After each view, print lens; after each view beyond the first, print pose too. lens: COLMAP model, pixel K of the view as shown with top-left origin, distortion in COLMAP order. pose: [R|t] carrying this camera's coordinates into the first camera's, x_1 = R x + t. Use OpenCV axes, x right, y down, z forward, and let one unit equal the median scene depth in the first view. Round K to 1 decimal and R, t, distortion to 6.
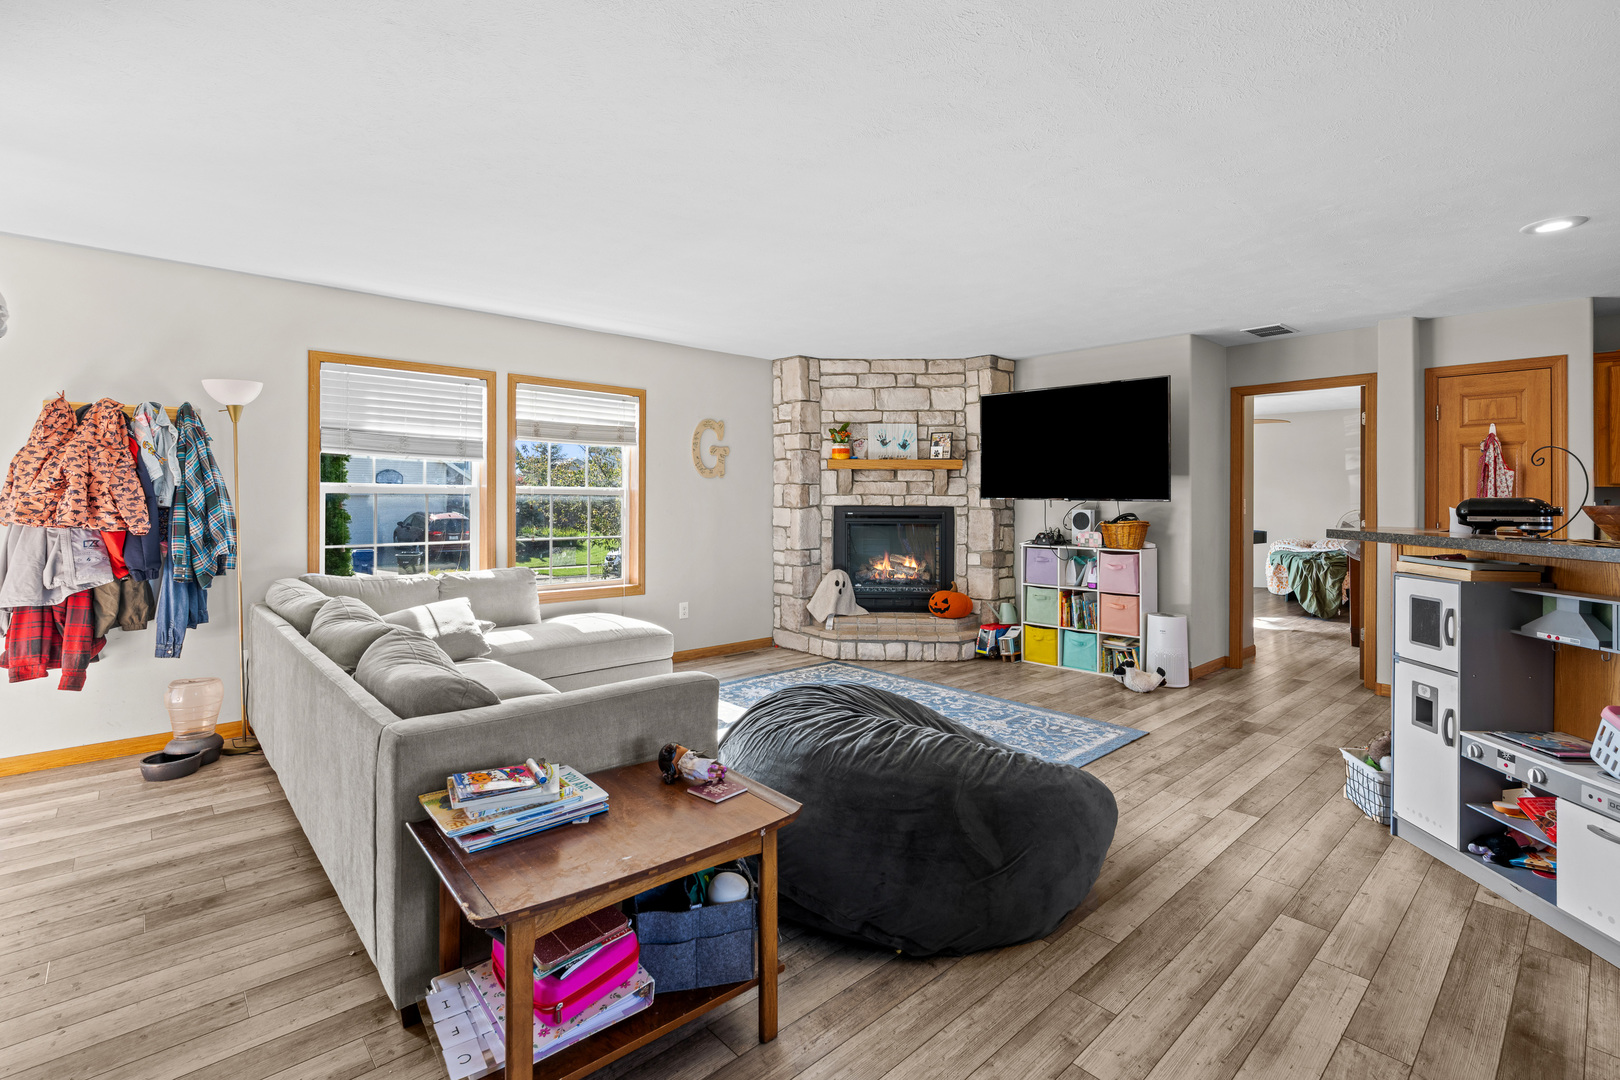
lens RADIAL K [[742.8, 0, 810.1], [0, 742.8, 517.4], [0, 0, 1]] dist [0.001143, 0.000160]
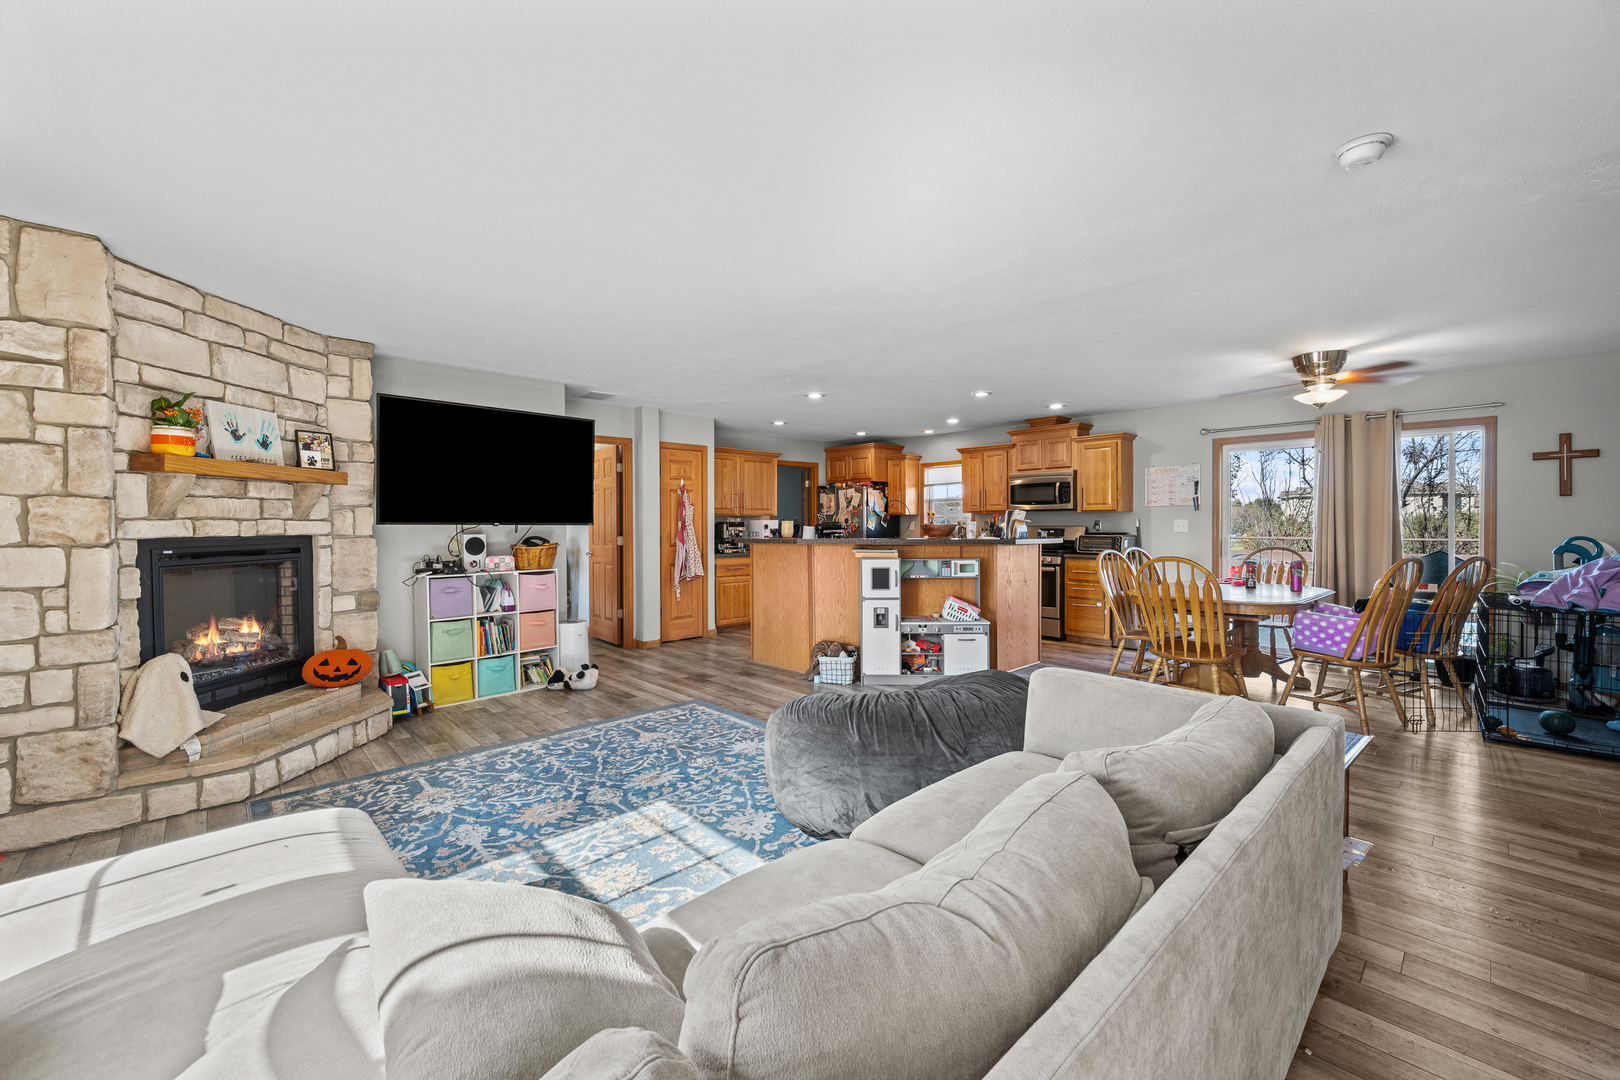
lens RADIAL K [[653.2, 0, 810.0], [0, 653.2, 540.0], [0, 0, 1]] dist [-0.001827, -0.000333]
pose [[-0.029173, -0.032469, 0.999047, -0.464285], [0.025787, 0.999115, 0.033225, -0.018648], [-0.999242, 0.026731, -0.028310, 0.538722]]
